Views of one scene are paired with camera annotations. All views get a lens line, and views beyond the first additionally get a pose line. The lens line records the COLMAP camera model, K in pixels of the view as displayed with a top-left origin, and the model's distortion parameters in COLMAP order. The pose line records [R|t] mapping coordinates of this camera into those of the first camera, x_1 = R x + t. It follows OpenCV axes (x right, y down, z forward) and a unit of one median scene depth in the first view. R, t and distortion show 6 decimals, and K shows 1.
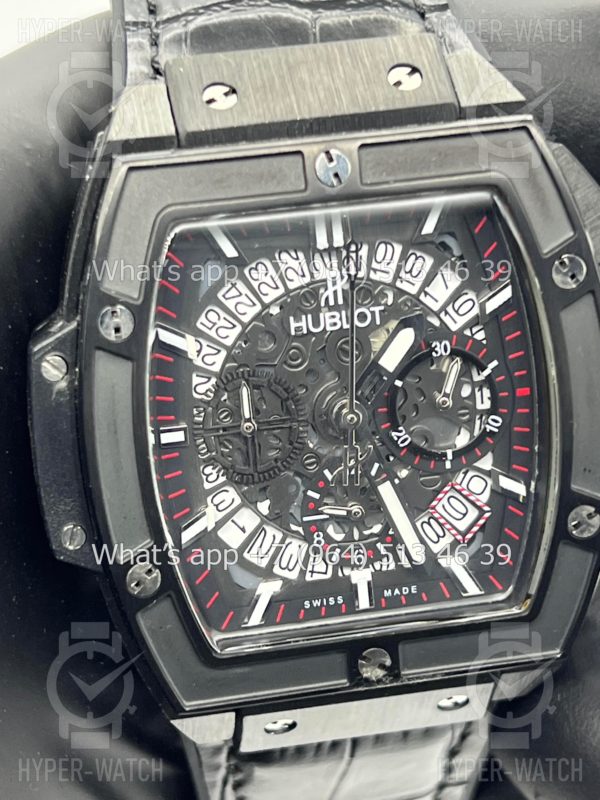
lens RADIAL K [[1943.1, 0, 300.2], [0, 1943.1, 403.5], [0, 0, 1]] dist [0.189743, 0.000000]
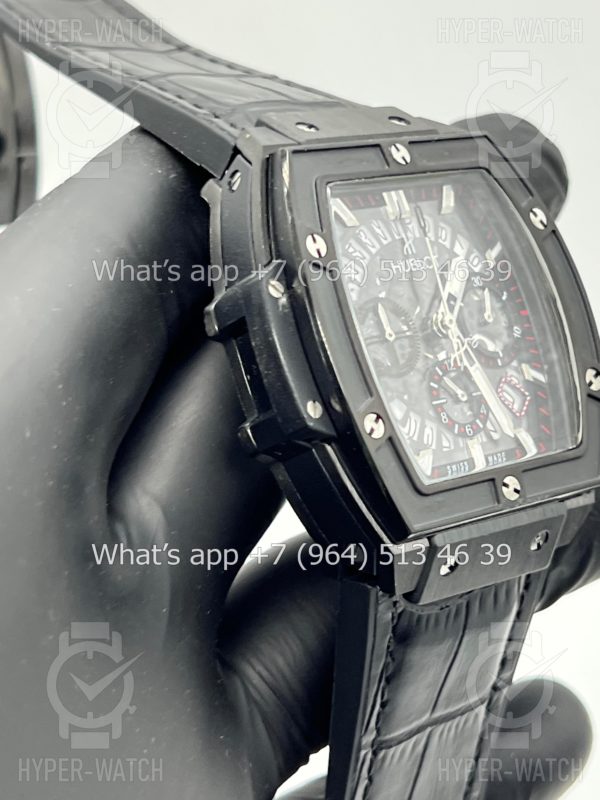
lens RADIAL K [[1943.1, 0, 300.5], [0, 1943.1, 400.0], [0, 0, 1]] dist [0.189743, 0.000000]
pose [[0.856857, -0.104605, 0.504831, -0.773891], [0.308818, 0.888232, -0.340112, 0.497786], [-0.412830, 0.447328, 0.793391, -0.049081]]
